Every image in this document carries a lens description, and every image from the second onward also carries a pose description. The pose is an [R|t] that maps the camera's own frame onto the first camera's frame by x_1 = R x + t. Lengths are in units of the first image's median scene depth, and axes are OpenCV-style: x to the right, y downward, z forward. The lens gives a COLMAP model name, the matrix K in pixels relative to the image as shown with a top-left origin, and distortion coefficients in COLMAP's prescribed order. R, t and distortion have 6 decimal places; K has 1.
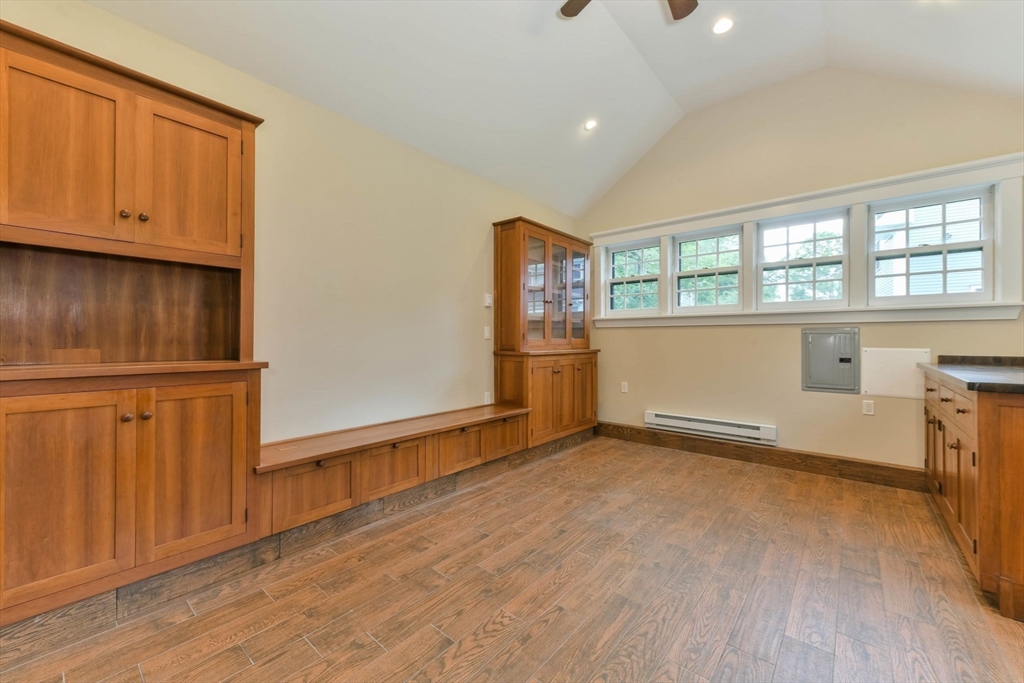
lens RADIAL K [[401.7, 0, 515.2], [0, 401.7, 339.6], [0, 0, 1]] dist [0.006800, -0.000357]
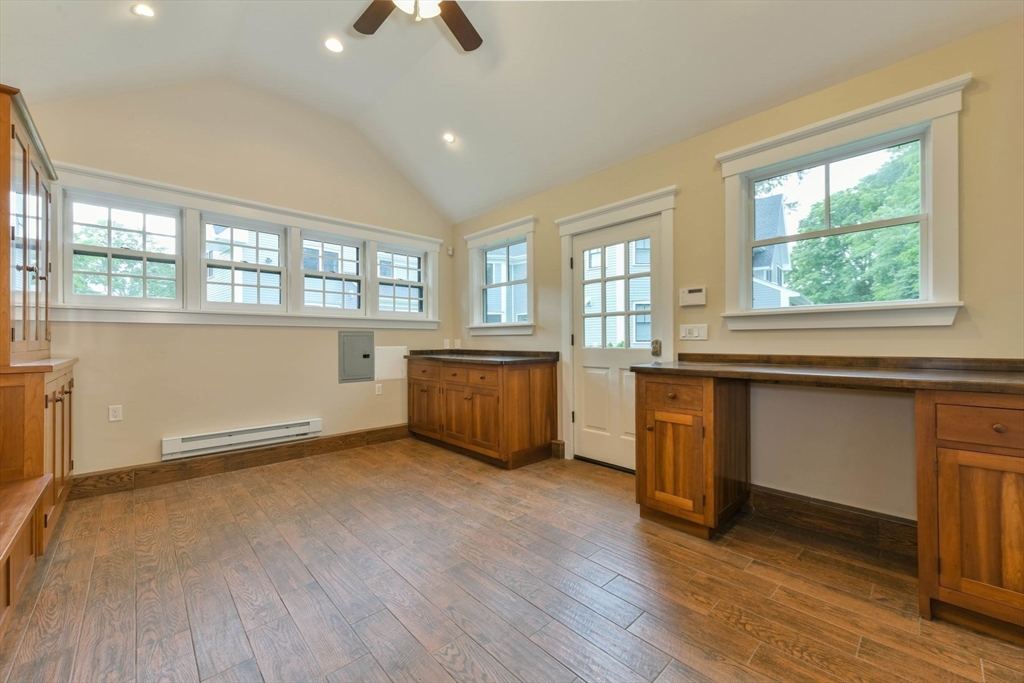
lens RADIAL K [[401.7, 0, 515.2], [0, 401.7, 339.6], [0, 0, 1]] dist [0.006800, -0.000357]
pose [[0.108166, 0.001422, 0.994132, -0.421149], [0.002042, 0.999997, -0.001653, -0.000085], [-0.994131, 0.002209, 0.108163, 0.352659]]
